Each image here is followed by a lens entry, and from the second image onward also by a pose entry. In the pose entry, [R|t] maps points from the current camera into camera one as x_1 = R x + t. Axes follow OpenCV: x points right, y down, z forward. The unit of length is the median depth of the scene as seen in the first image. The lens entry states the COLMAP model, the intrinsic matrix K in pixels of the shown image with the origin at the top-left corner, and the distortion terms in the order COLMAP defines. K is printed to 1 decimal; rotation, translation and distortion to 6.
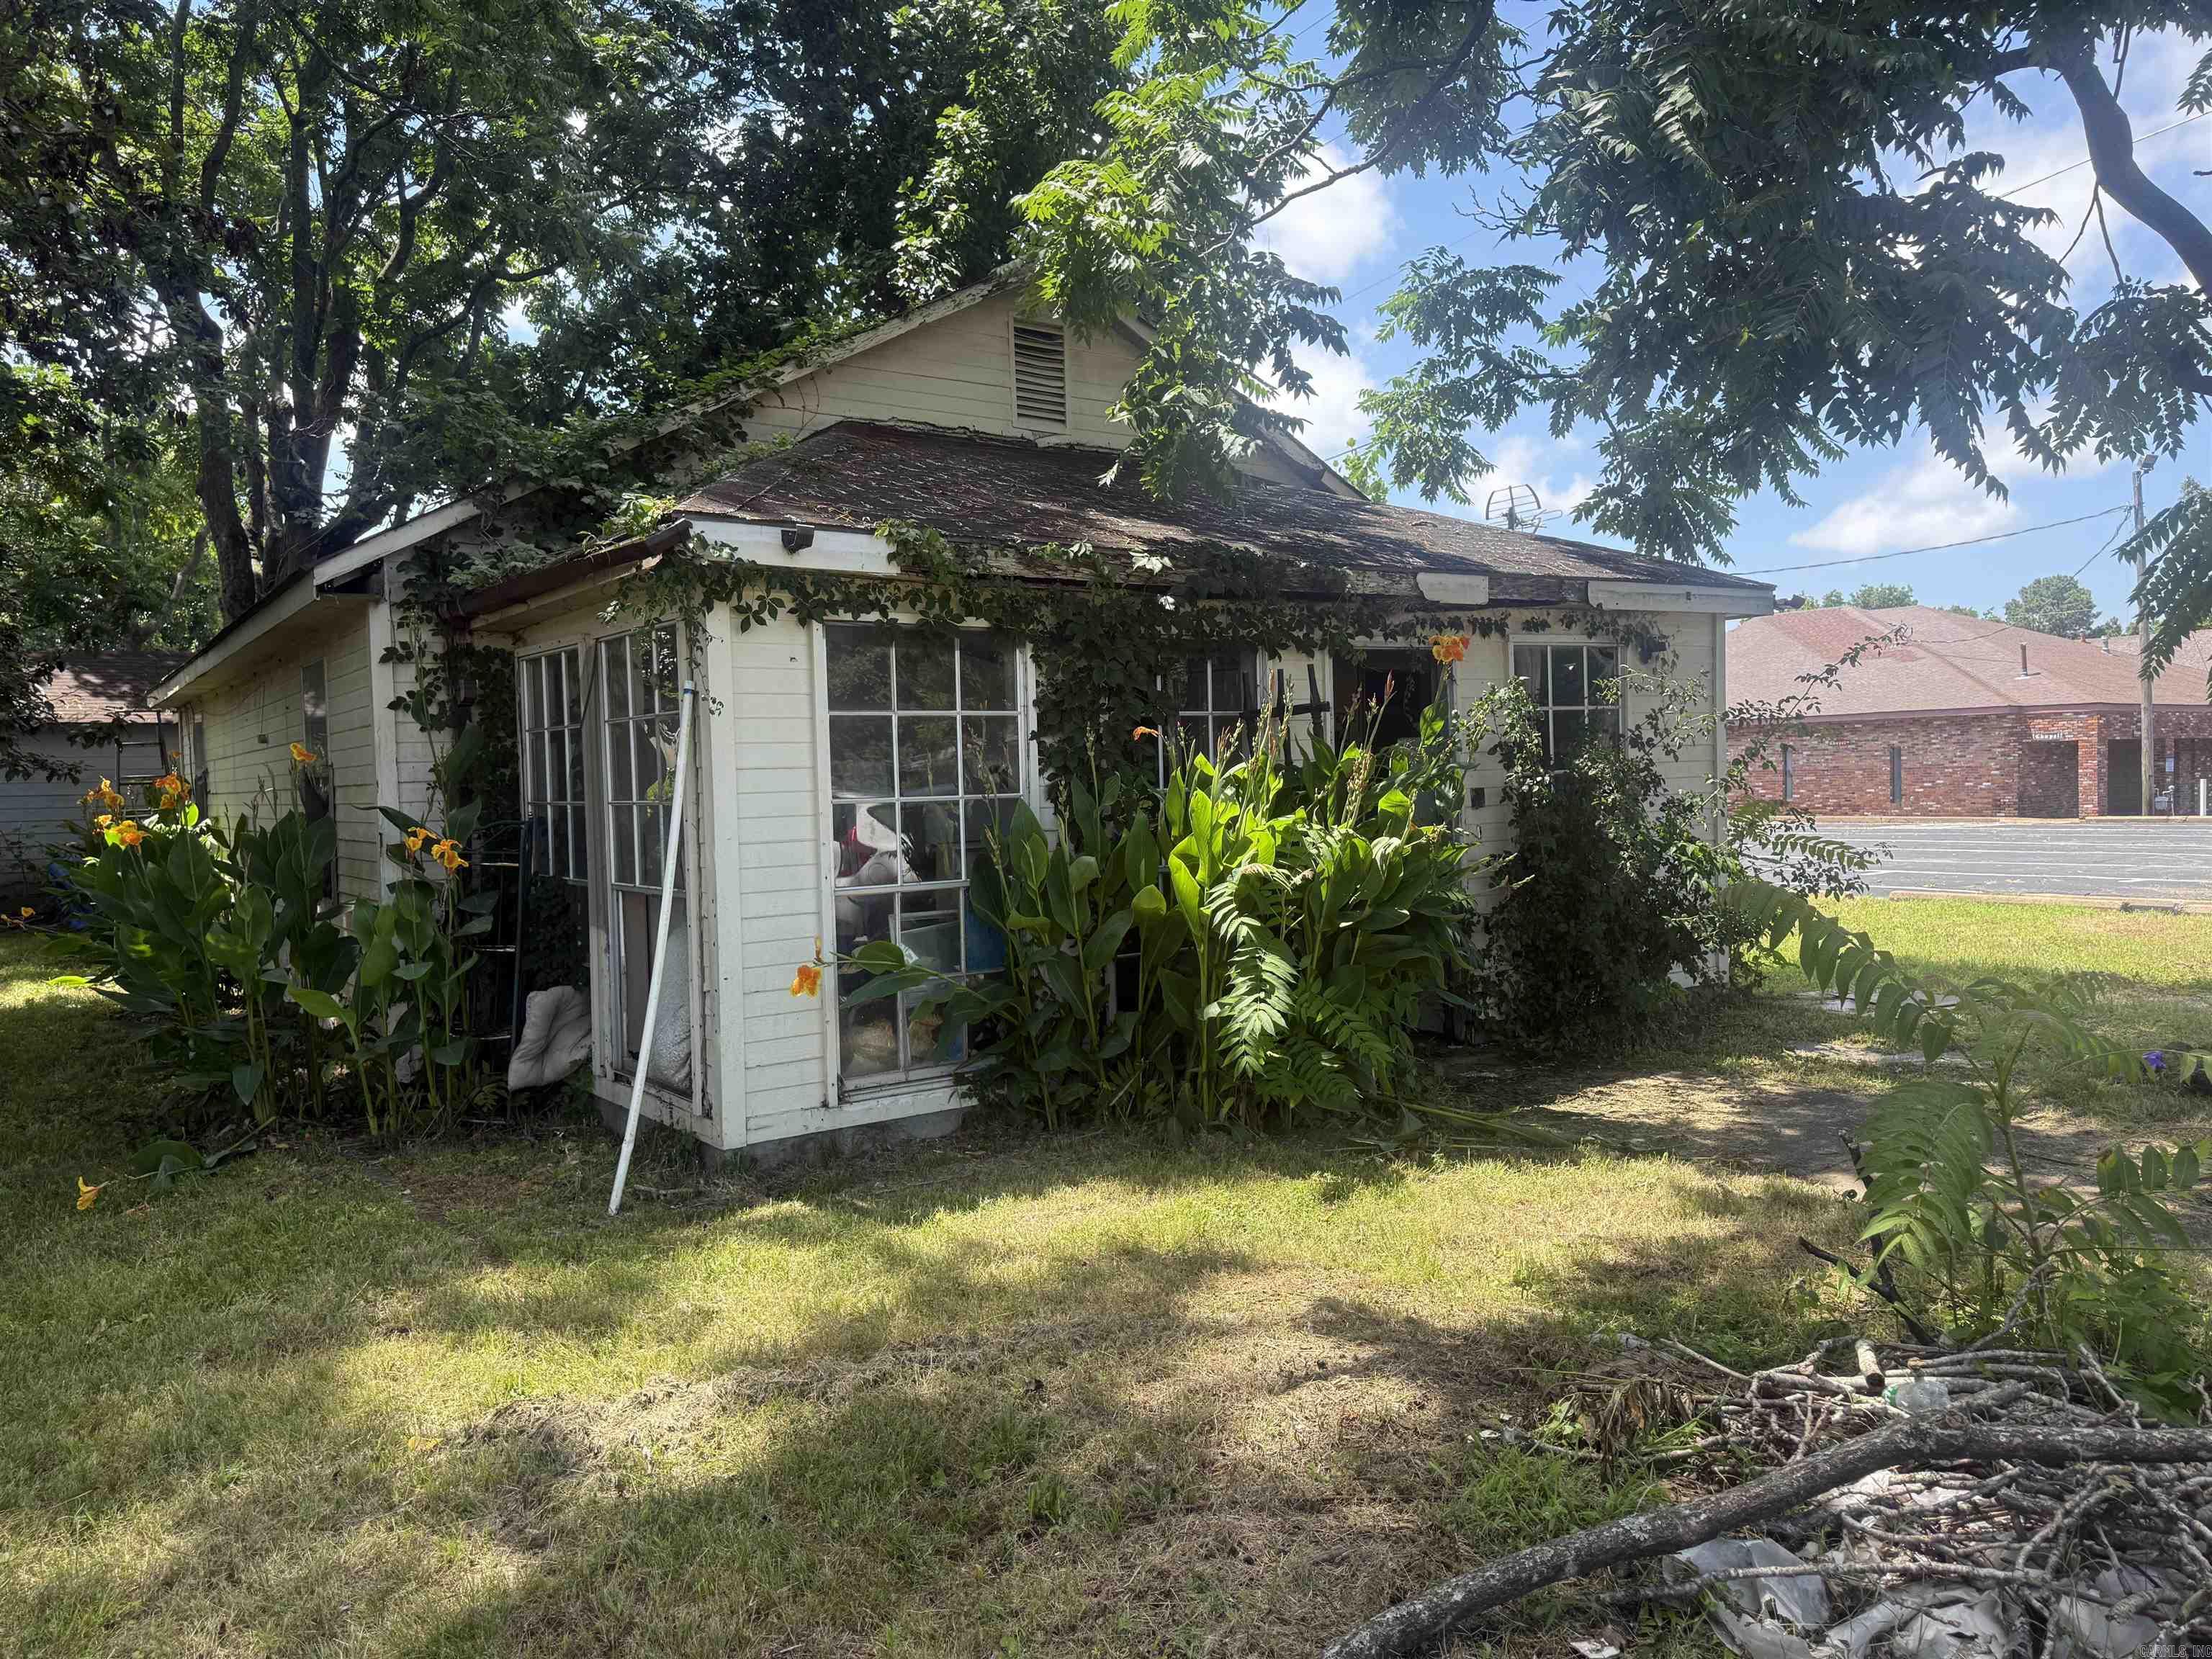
lens RADIAL K [[1626.2, 0, 1112.3], [0, 1626.2, 825.8], [0, 0, 1]] dist [0.055038, -0.113093]
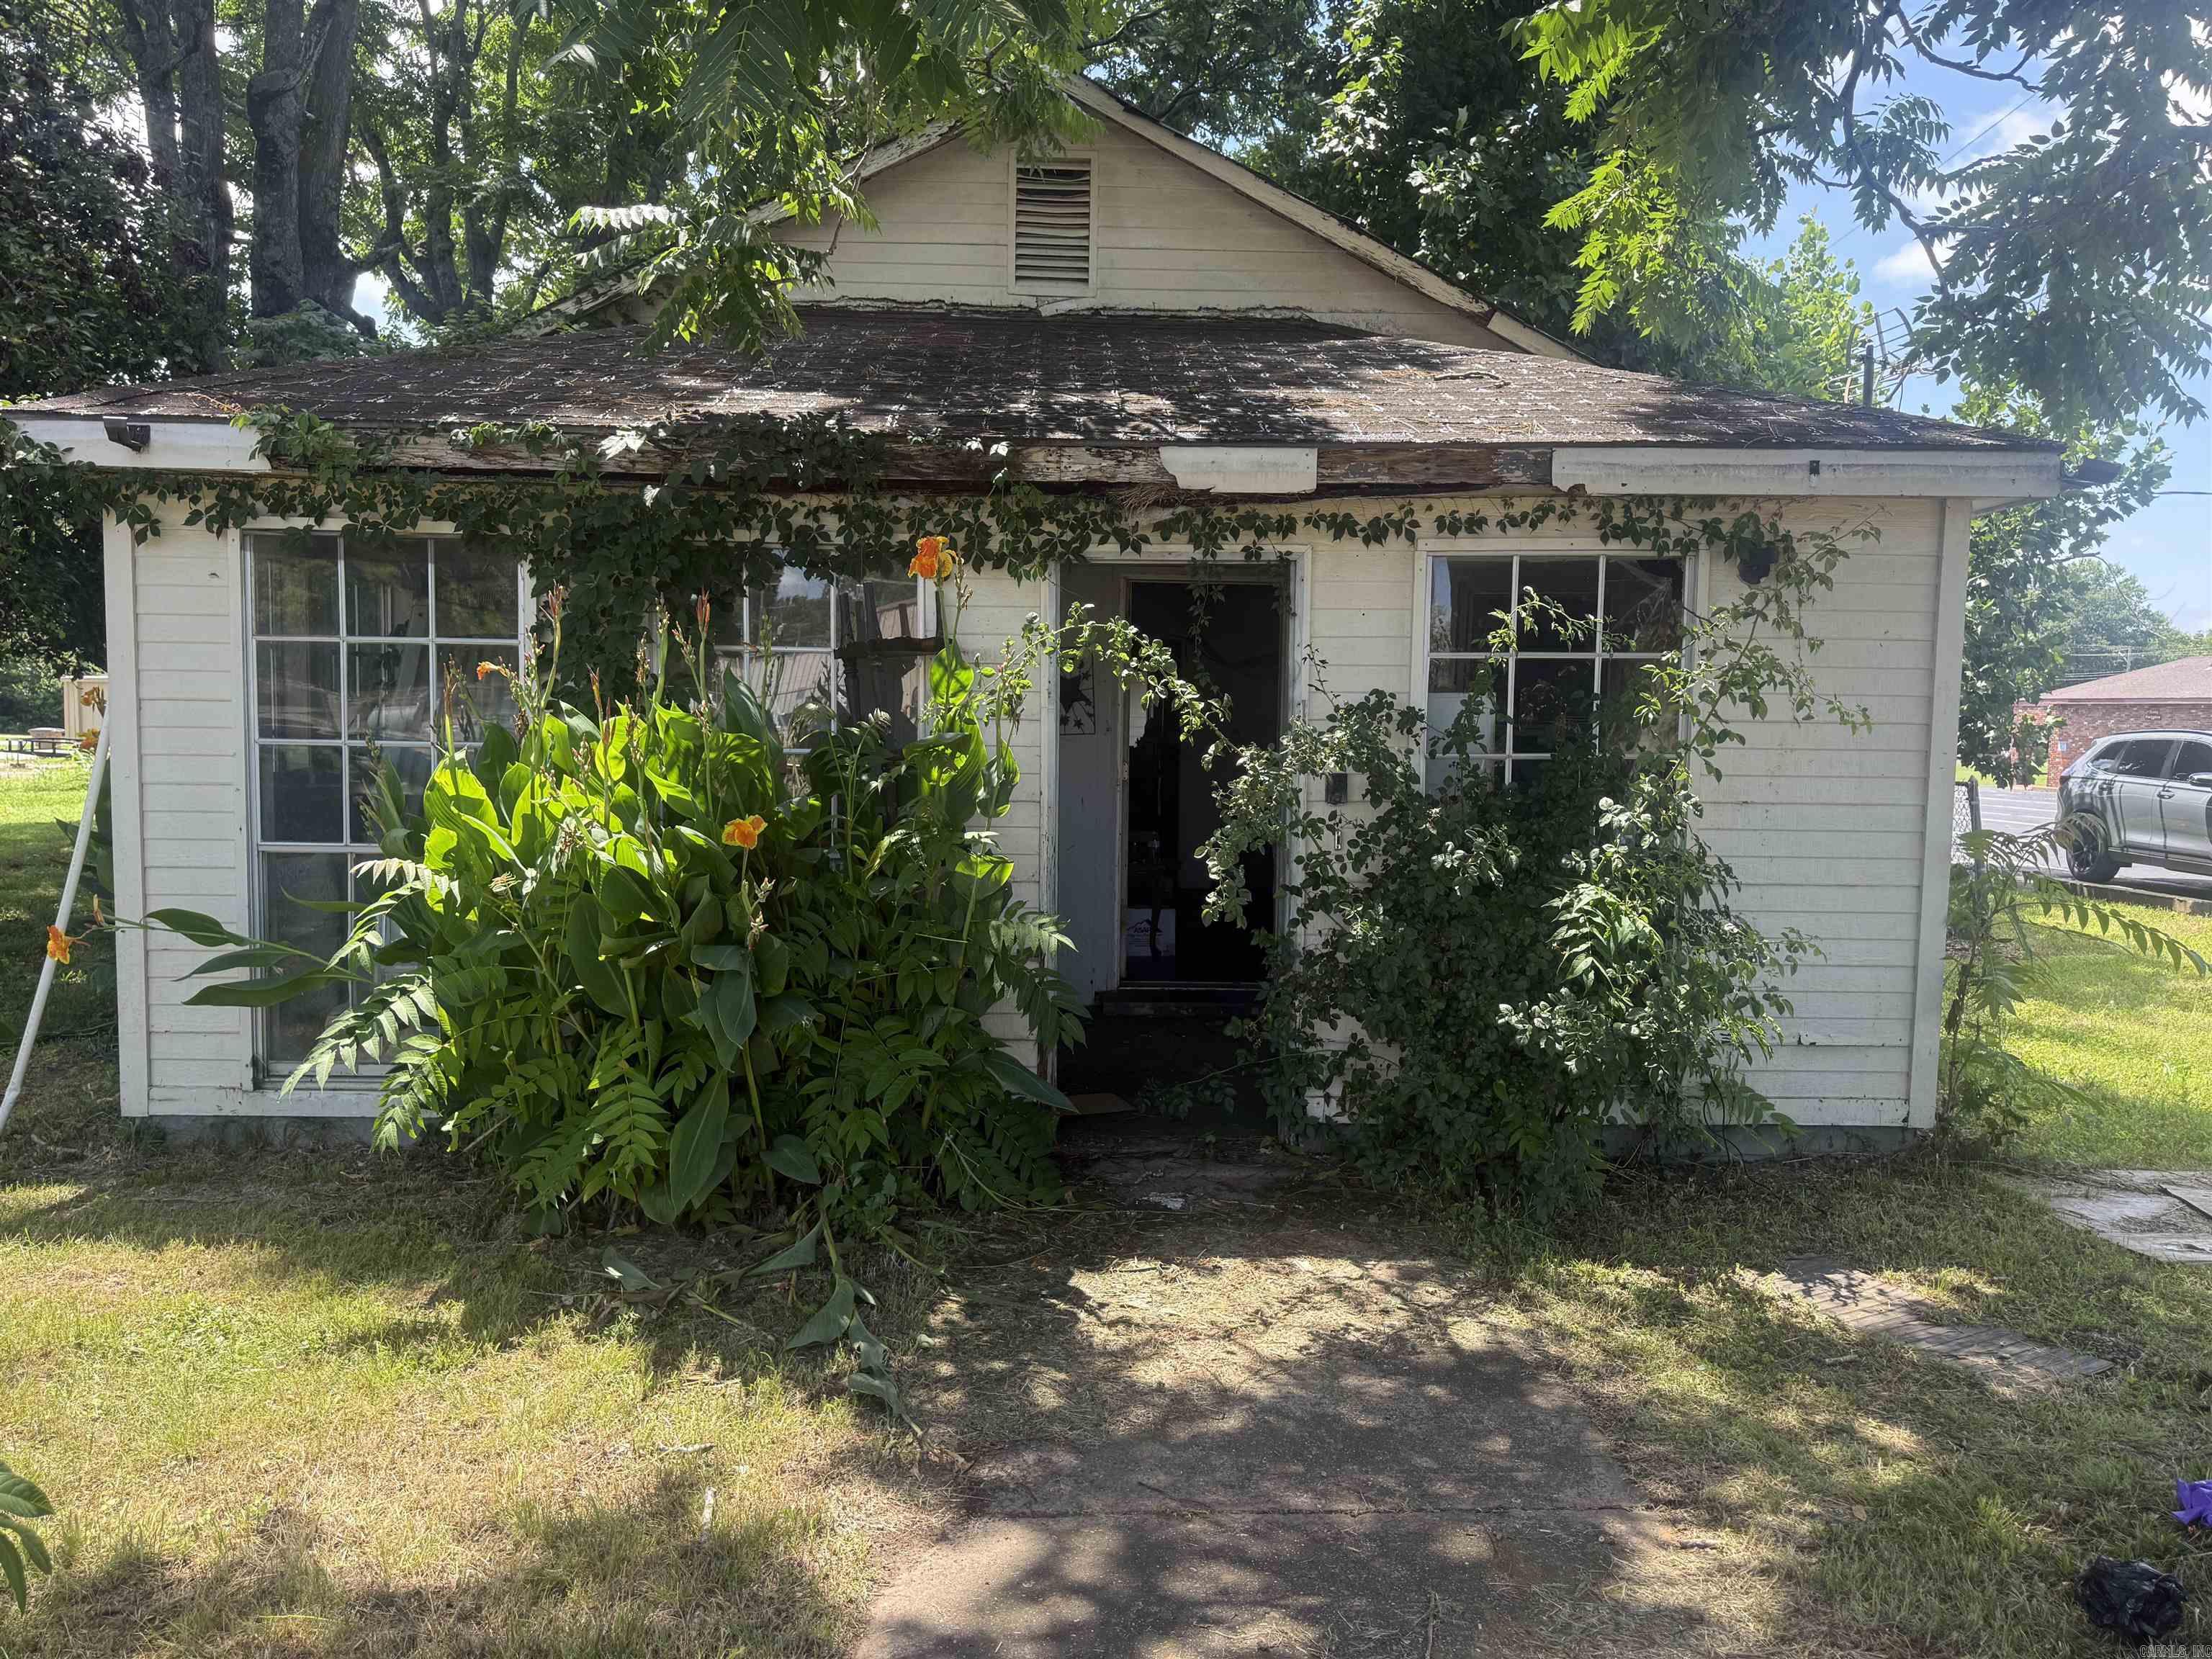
lens RADIAL K [[1626.2, 0, 1112.3], [0, 1626.2, 825.8], [0, 0, 1]] dist [0.055038, -0.113093]
pose [[0.822446, 0.080880, -0.563064, 0.537341], [-0.060473, 0.996663, 0.054832, -0.034788], [0.565620, -0.011046, 0.824592, 0.422330]]
